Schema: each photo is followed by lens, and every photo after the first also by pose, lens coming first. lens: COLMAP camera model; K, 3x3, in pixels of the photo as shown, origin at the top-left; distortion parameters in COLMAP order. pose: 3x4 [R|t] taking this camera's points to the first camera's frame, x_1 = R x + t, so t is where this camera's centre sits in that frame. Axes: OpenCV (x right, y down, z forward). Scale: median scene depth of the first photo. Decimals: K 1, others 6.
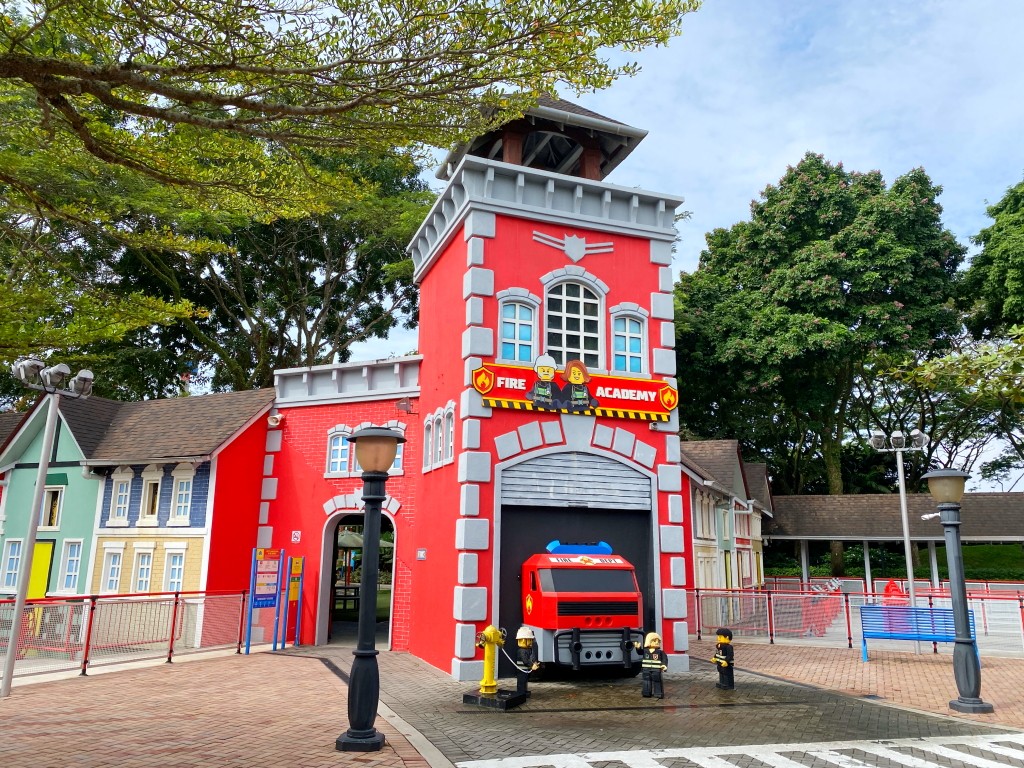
lens RADIAL K [[792.3, 0, 512.0], [0, 792.3, 384.0], [0, 0, 1]] dist [-0.003796, -0.003114]
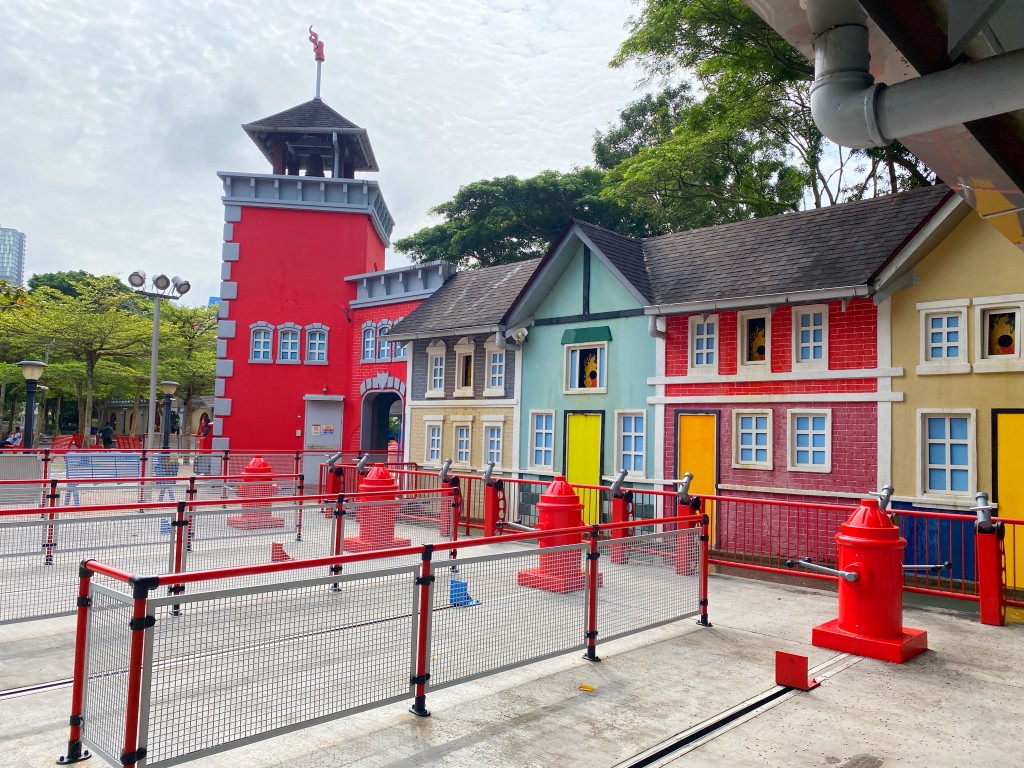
lens RADIAL K [[792.3, 0, 512.0], [0, 792.3, 384.0], [0, 0, 1]] dist [-0.003796, -0.003114]
pose [[0.965719, -0.029089, -0.257956, -0.147523], [0.070742, 0.985583, 0.153695, 0.013714], [0.249766, -0.166675, 0.953853, 0.074730]]
